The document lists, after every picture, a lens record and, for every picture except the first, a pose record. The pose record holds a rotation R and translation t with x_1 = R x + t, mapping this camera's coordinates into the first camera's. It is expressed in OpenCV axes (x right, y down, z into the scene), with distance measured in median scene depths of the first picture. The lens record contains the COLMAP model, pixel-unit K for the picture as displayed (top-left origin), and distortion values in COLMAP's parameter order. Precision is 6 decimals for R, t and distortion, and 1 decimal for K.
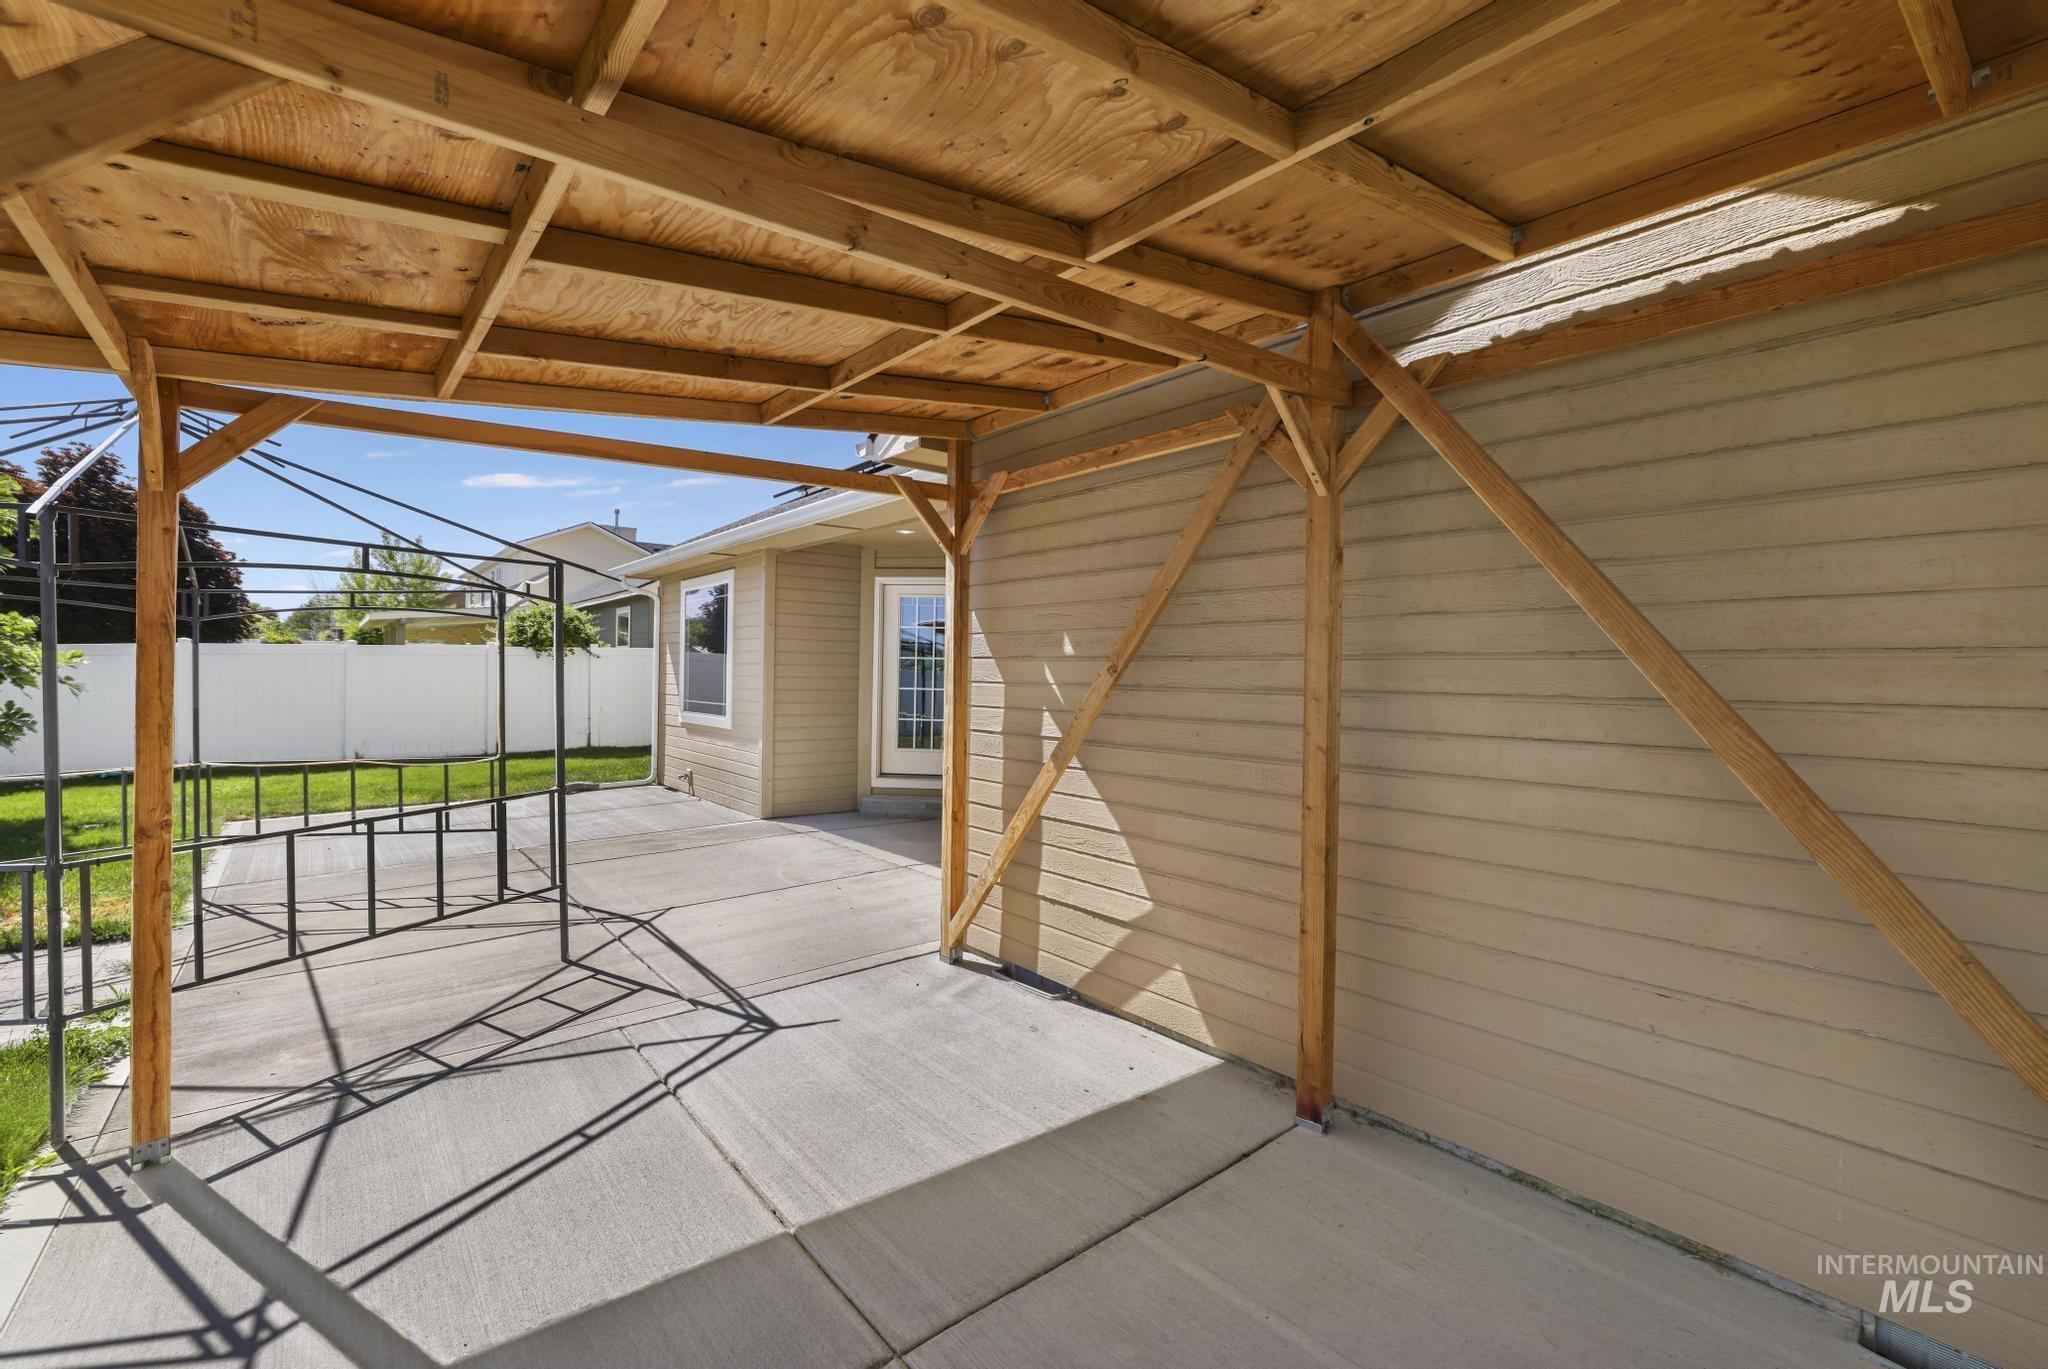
lens RADIAL K [[886.9, 0, 1024.0], [0, 886.9, 684.5], [0, 0, 1]] dist [-0.002846, -0.000278]
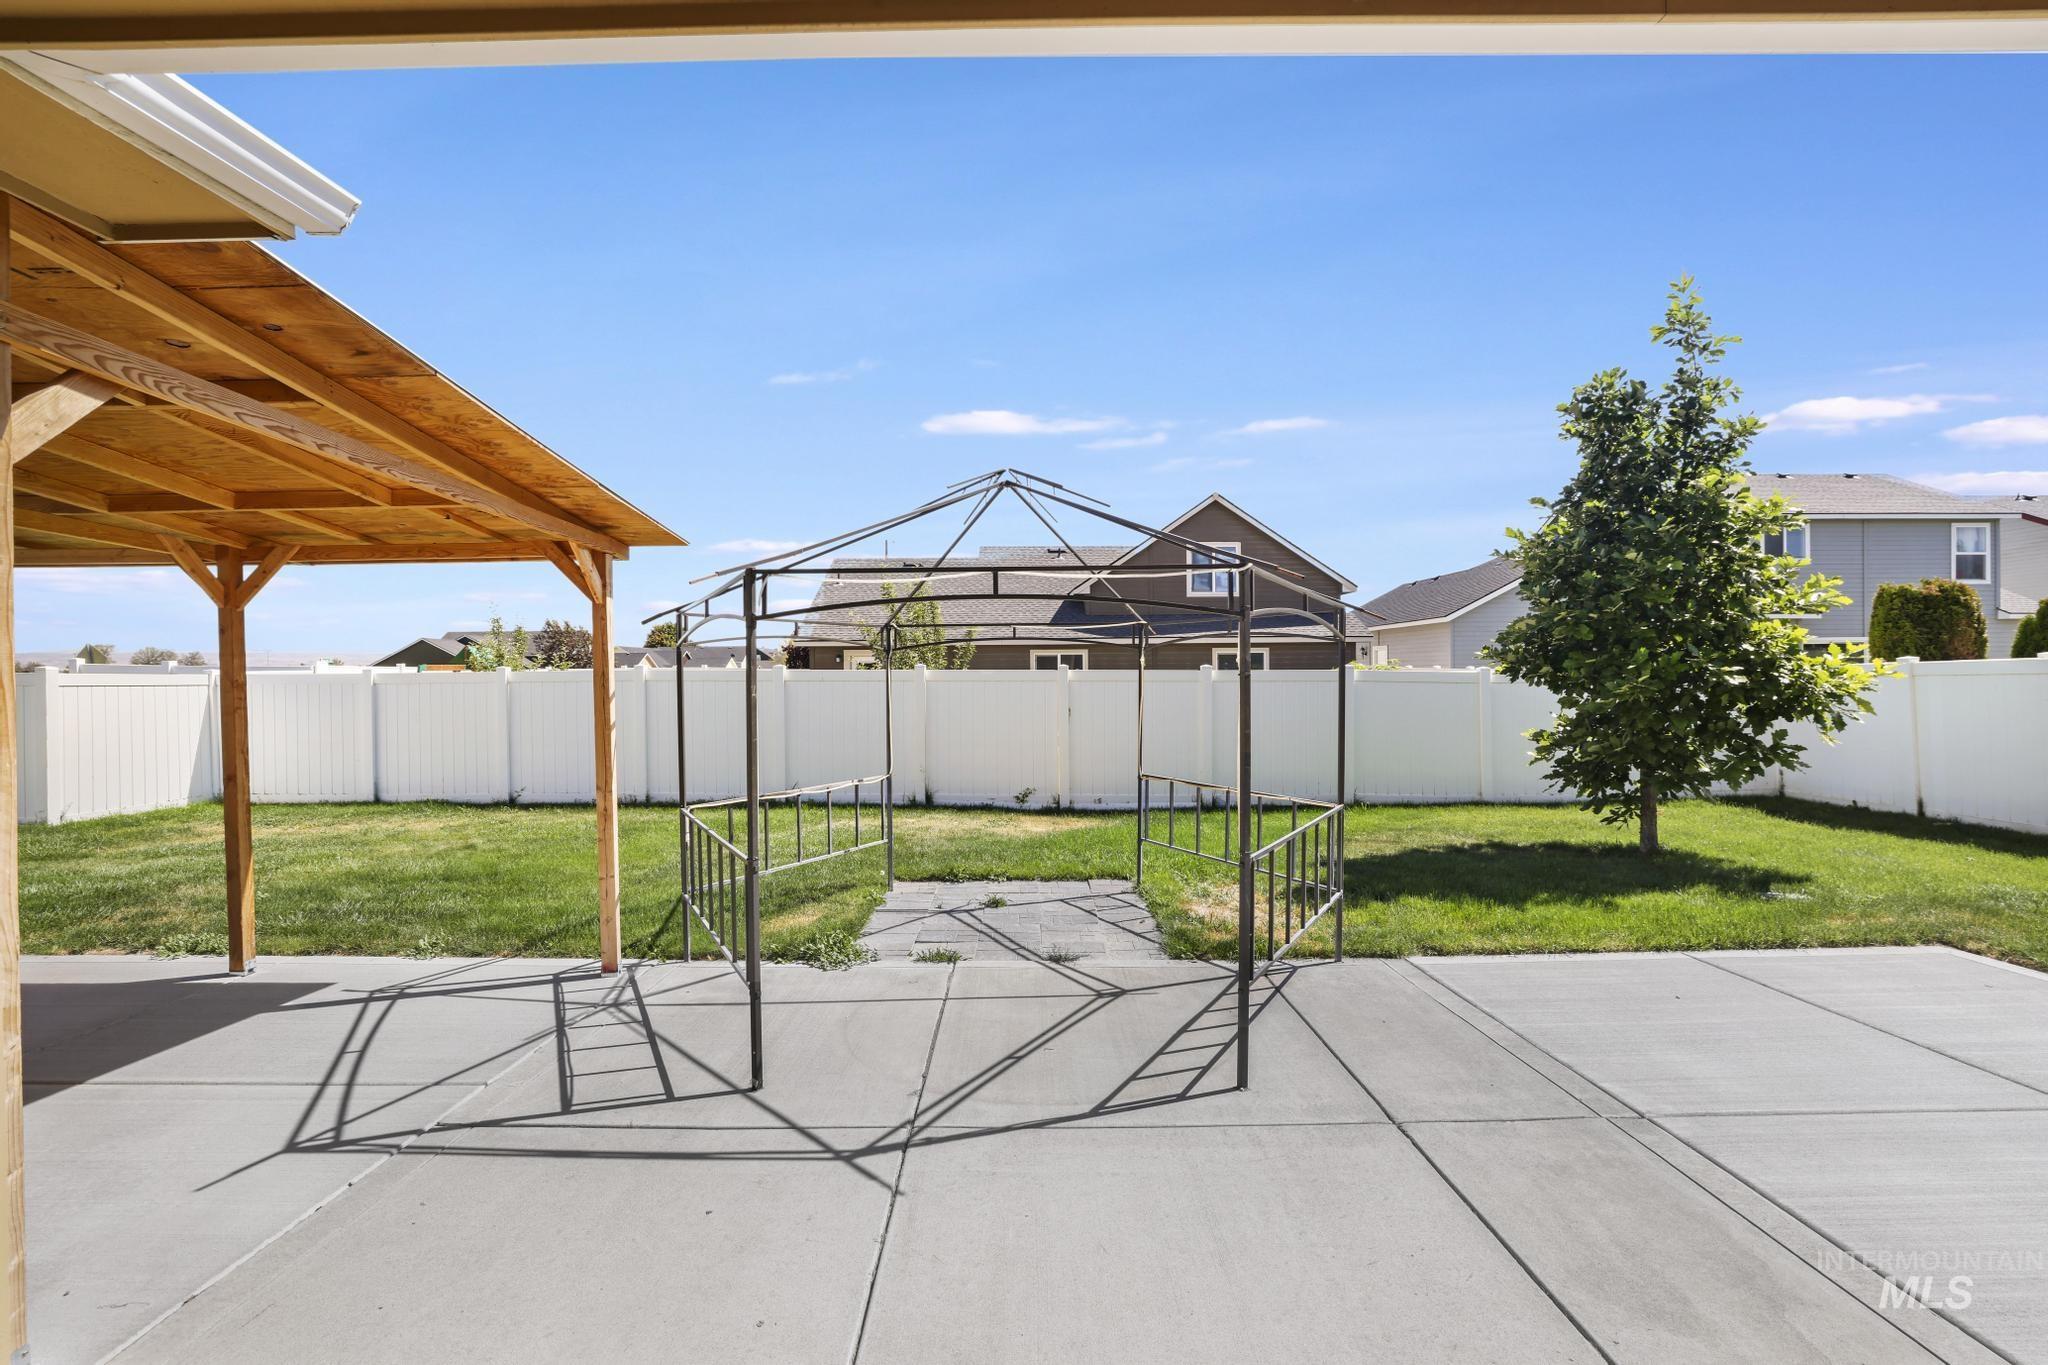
lens RADIAL K [[886.9, 0, 1024.0], [0, 886.9, 682.5], [0, 0, 1]] dist [-0.002846, -0.000278]
pose [[-0.649526, -0.006389, -0.760313, -0.093542], [-0.004015, 0.999980, -0.004973, -0.046593], [0.760329, -0.000177, -0.649538, 2.000769]]
